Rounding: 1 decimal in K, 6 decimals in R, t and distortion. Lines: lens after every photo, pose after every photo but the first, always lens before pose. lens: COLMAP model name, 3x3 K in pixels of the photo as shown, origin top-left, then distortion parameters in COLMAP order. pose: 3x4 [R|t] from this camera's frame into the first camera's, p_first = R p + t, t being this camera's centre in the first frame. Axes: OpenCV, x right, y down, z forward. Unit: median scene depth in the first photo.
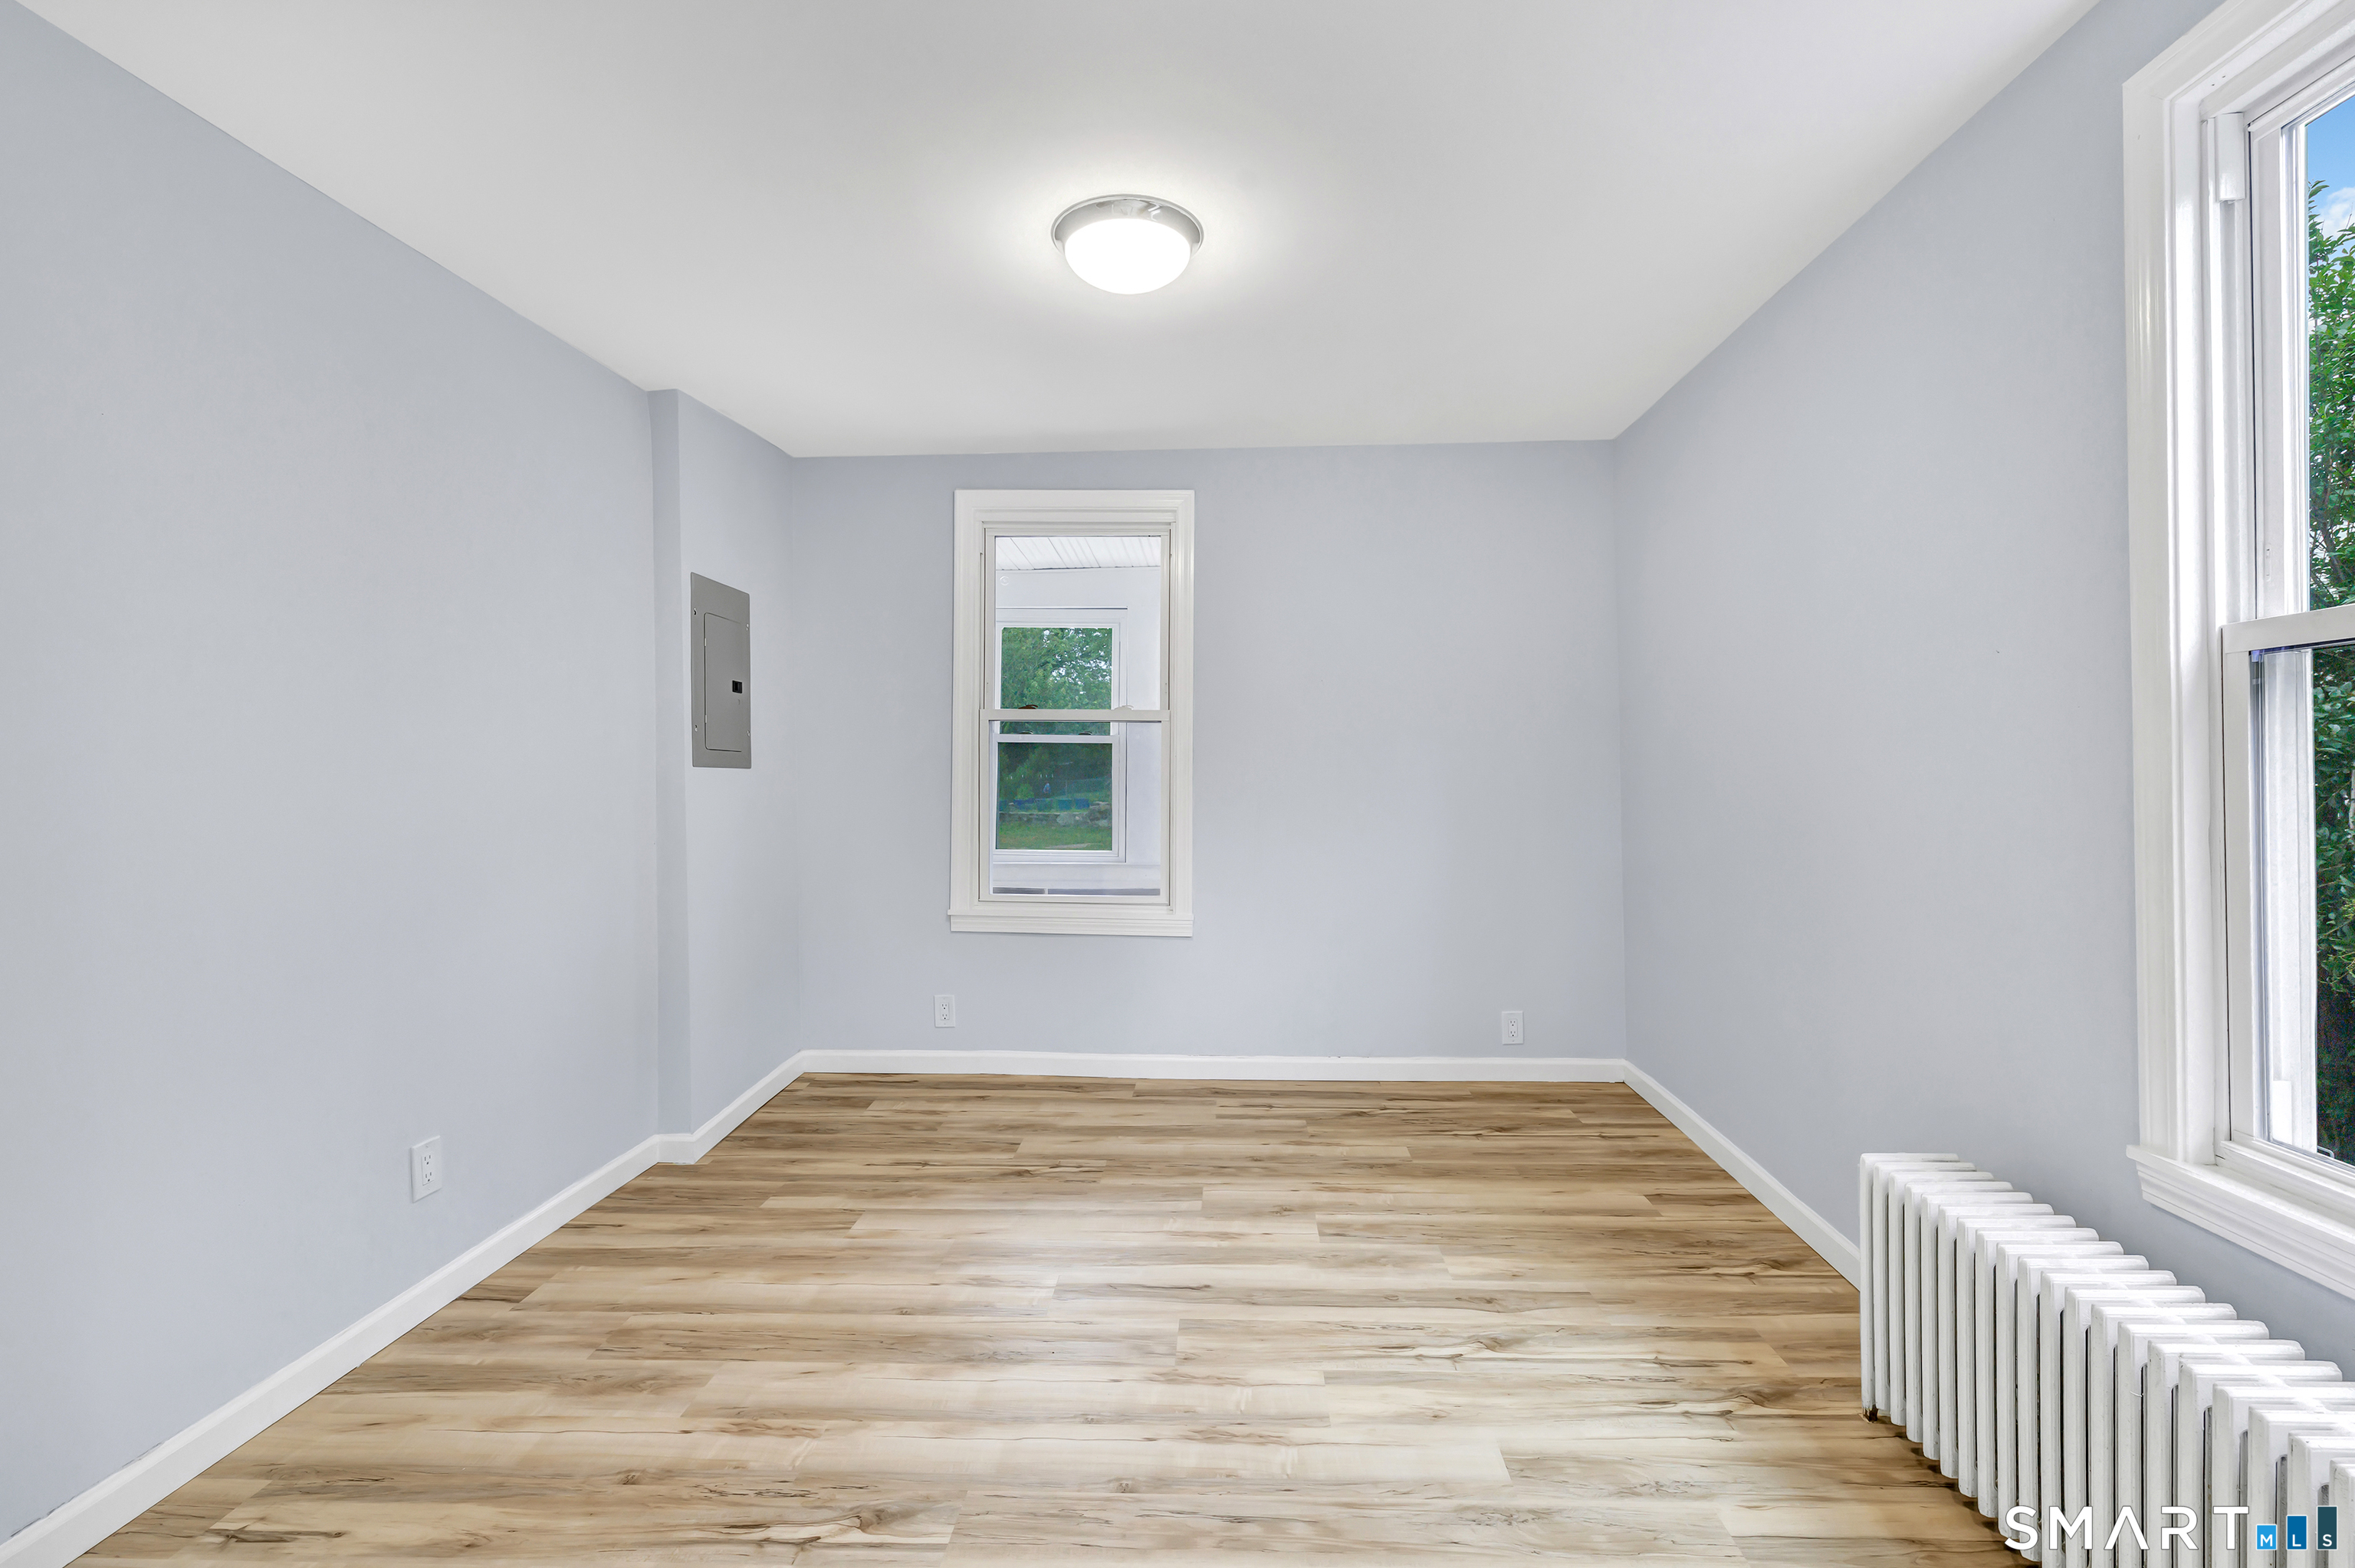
lens RADIAL K [[1122.1, 0, 1160.6], [0, 1122.1, 786.4], [0, 0, 1]] dist [0.013696, -0.000463]
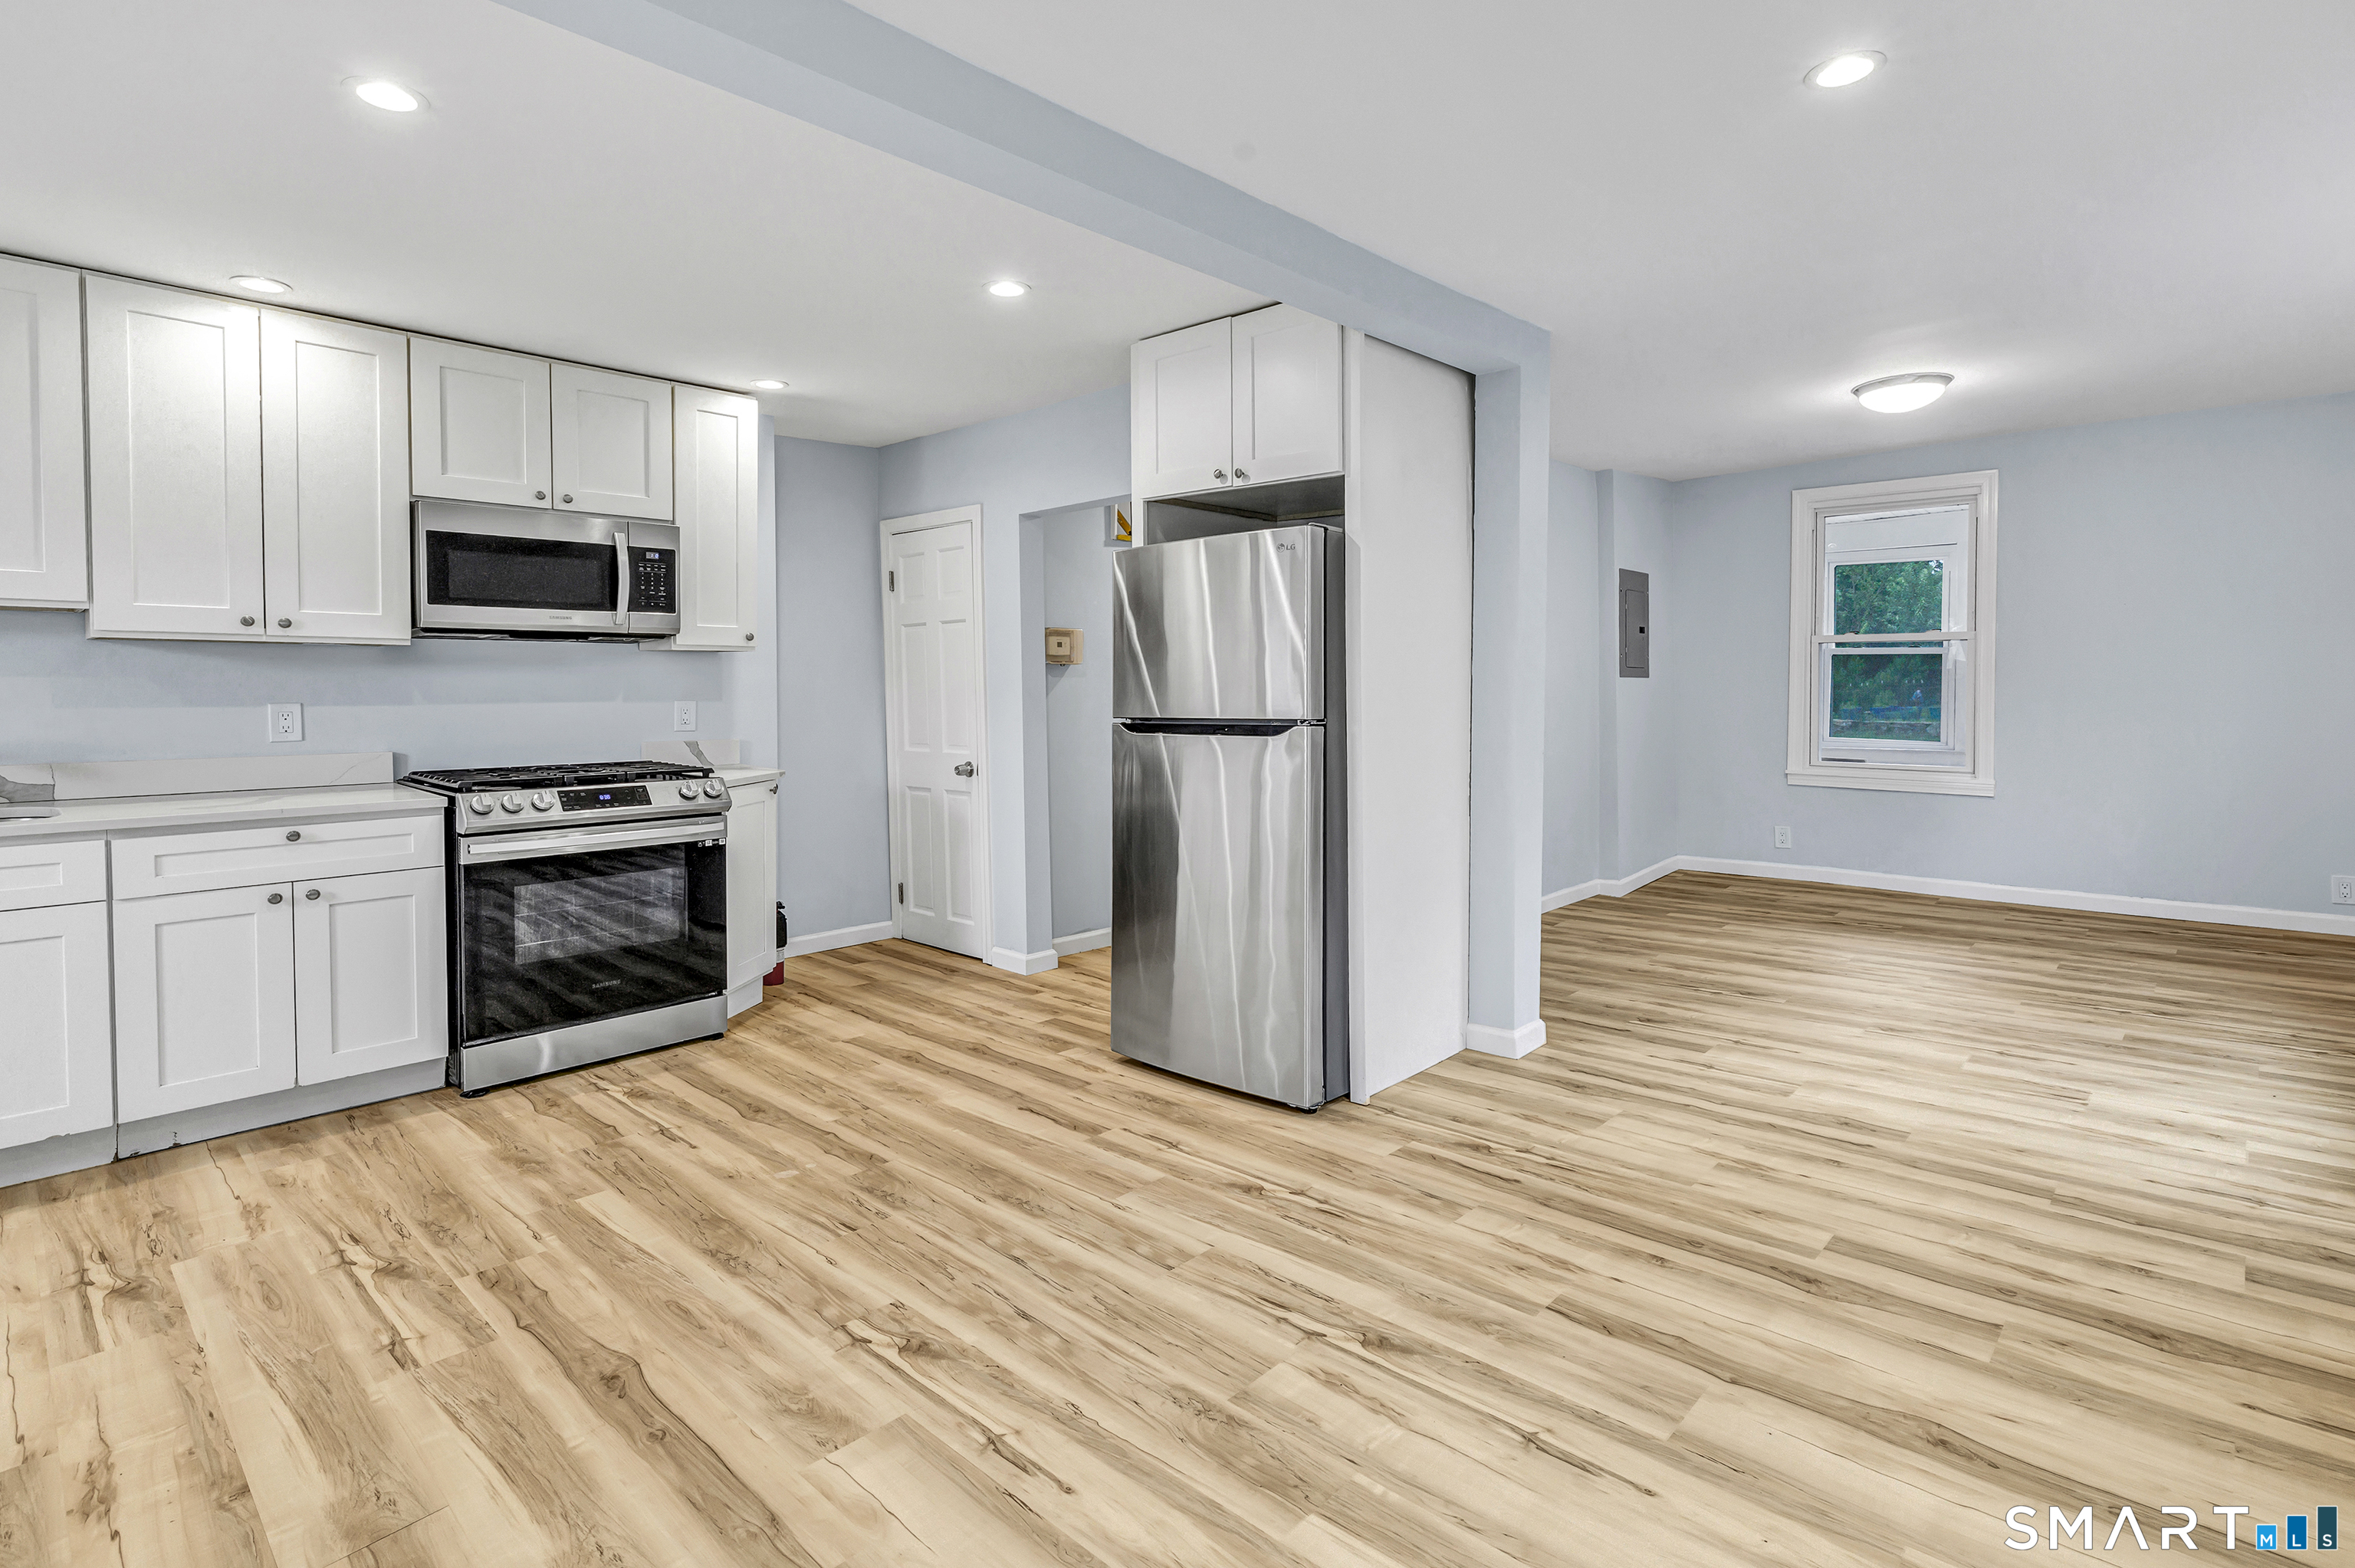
lens RADIAL K [[1122.1, 0, 1098.3], [0, 1122.1, 711.9], [0, 0, 1]] dist [0.013696, -0.000463]
pose [[0.740644, 0.008944, -0.671838, 0.238144], [0.000757, 0.999900, 0.014146, 0.017416], [0.671897, -0.010986, 0.740563, -1.225910]]
